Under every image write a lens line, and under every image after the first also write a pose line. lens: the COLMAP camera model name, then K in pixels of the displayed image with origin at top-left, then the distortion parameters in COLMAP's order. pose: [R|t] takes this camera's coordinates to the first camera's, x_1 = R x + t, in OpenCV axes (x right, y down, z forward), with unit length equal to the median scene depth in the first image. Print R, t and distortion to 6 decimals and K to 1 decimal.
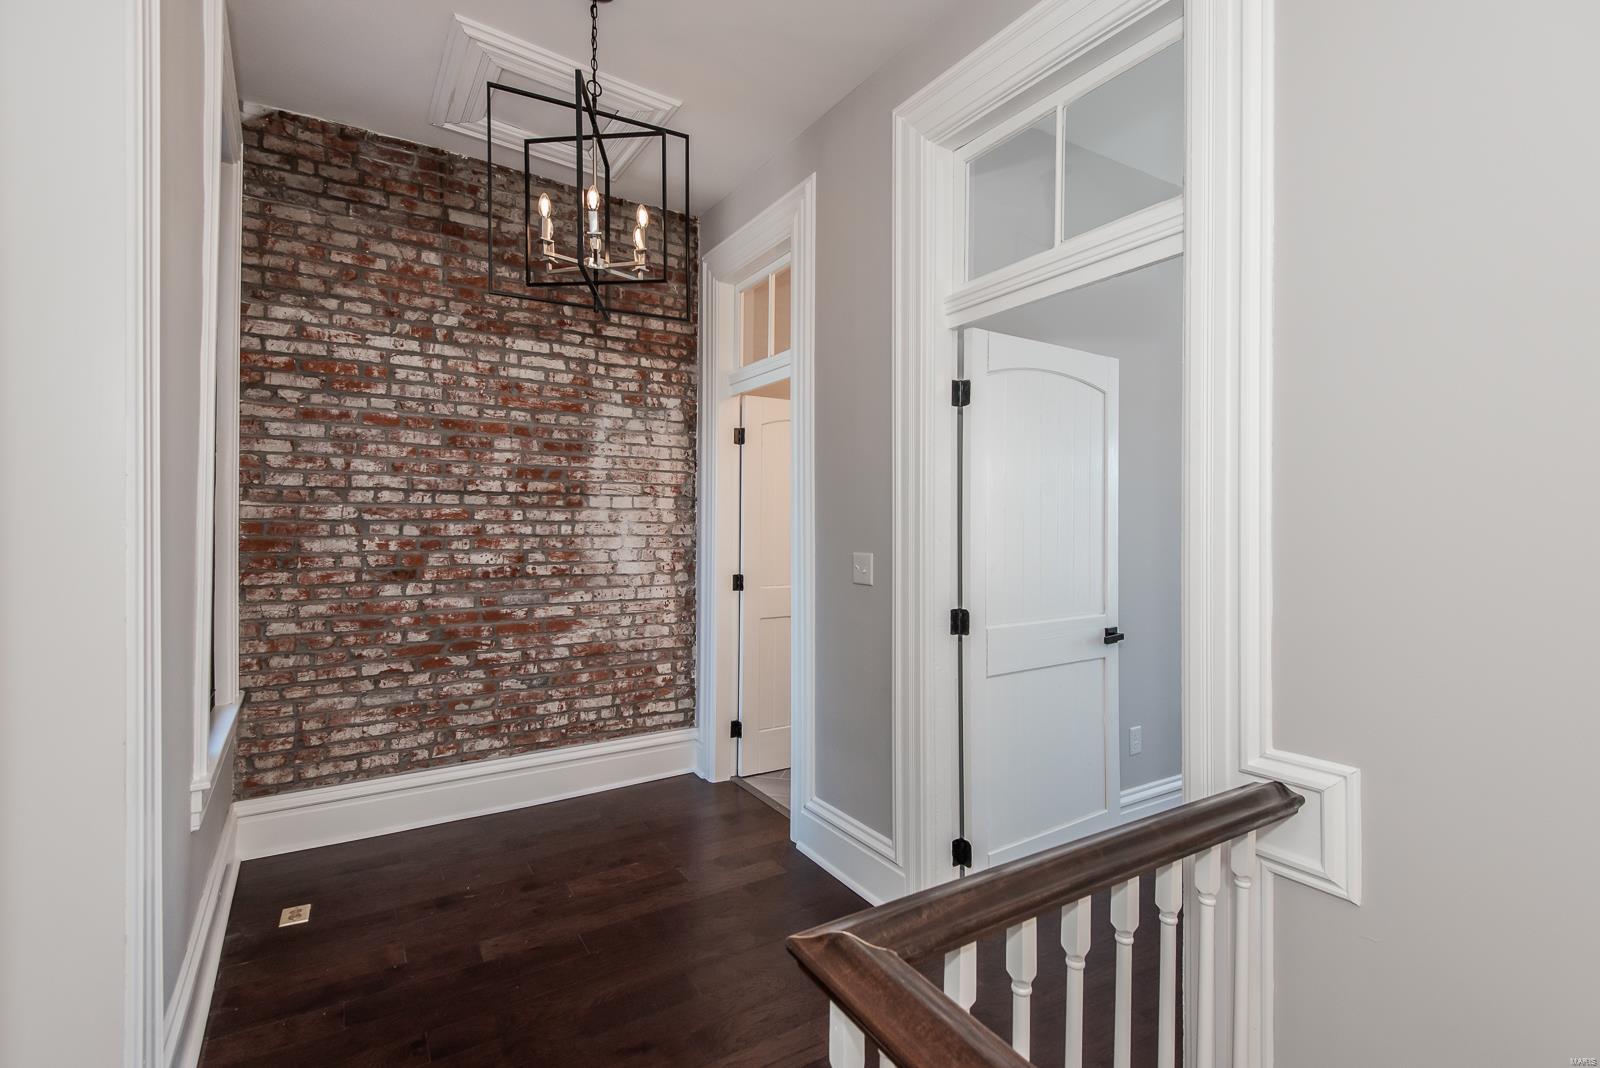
lens RADIAL K [[754.8, 0, 797.6], [0, 754.8, 527.2], [0, 0, 1]] dist [0.028648, -0.011996]
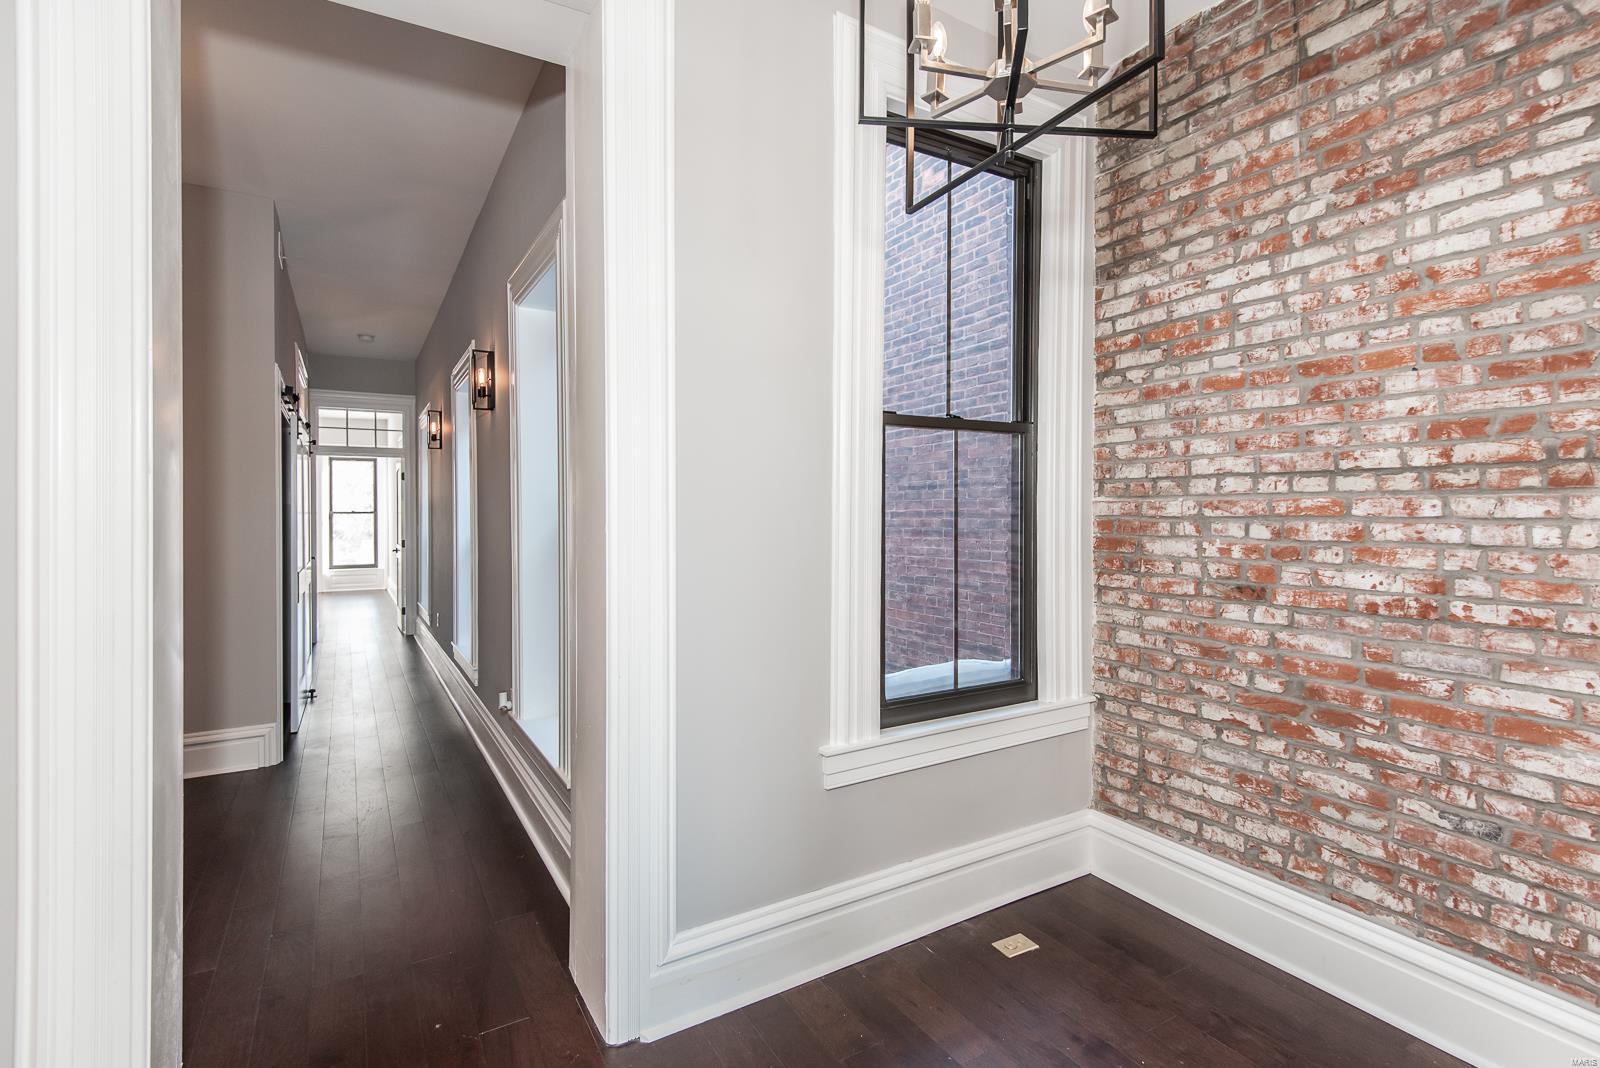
lens RADIAL K [[754.8, 0, 808.9], [0, 754.8, 519.9], [0, 0, 1]] dist [0.028648, -0.011996]
pose [[-0.013476, 0.002710, -0.999906, 0.205597], [-0.009902, 0.999947, 0.002844, -0.004298], [0.999860, 0.009939, -0.013448, 0.591119]]
